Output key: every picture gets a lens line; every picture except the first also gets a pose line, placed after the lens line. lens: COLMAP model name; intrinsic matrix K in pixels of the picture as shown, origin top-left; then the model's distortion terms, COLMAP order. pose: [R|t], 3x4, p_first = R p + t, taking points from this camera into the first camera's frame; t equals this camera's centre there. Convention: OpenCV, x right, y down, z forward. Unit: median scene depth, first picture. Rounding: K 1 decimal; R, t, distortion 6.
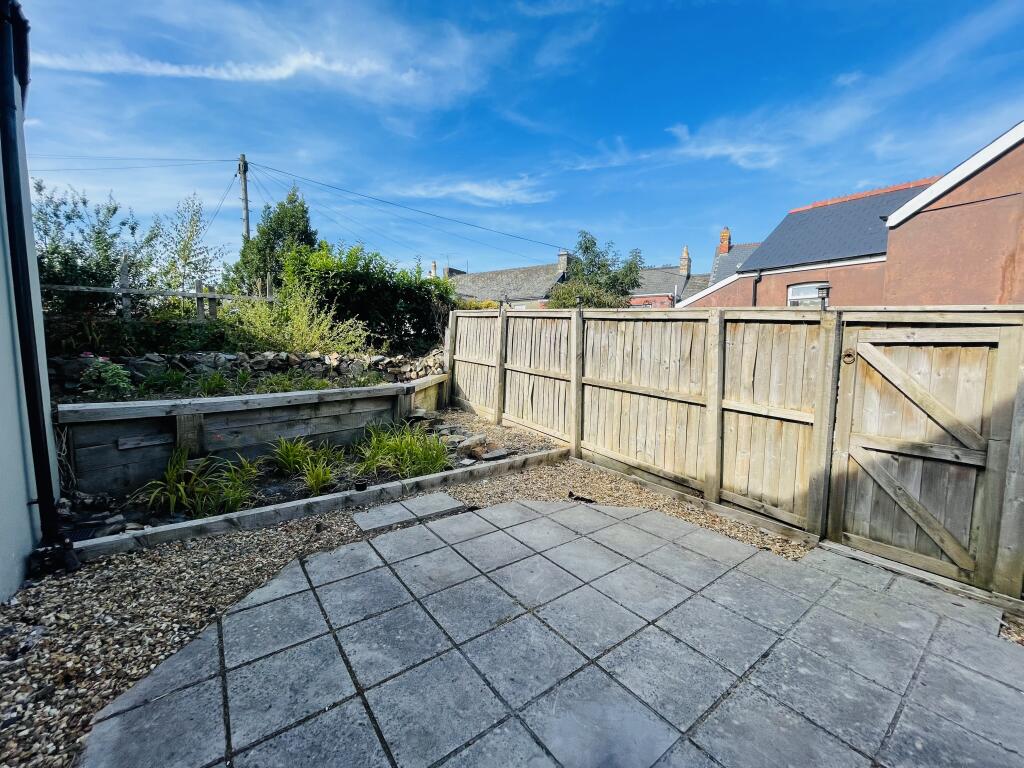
lens RADIAL K [[411.5, 0, 512.0], [0, 411.5, 384.0], [0, 0, 1]] dist [-0.000150, -0.000062]
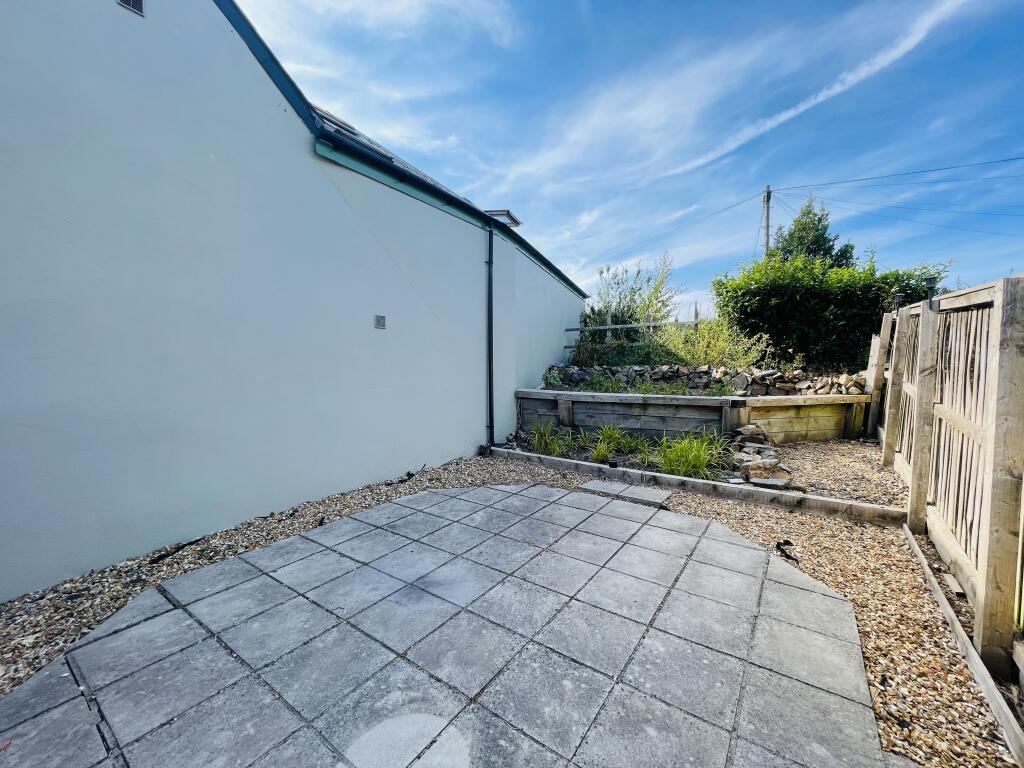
lens RADIAL K [[411.5, 0, 512.0], [0, 411.5, 384.0], [0, 0, 1]] dist [-0.000150, -0.000062]
pose [[0.310860, 0.044656, -0.949406, 0.762217], [-0.086177, 0.996106, 0.018636, -0.004979], [0.946541, 0.076024, 0.313498, 0.255956]]
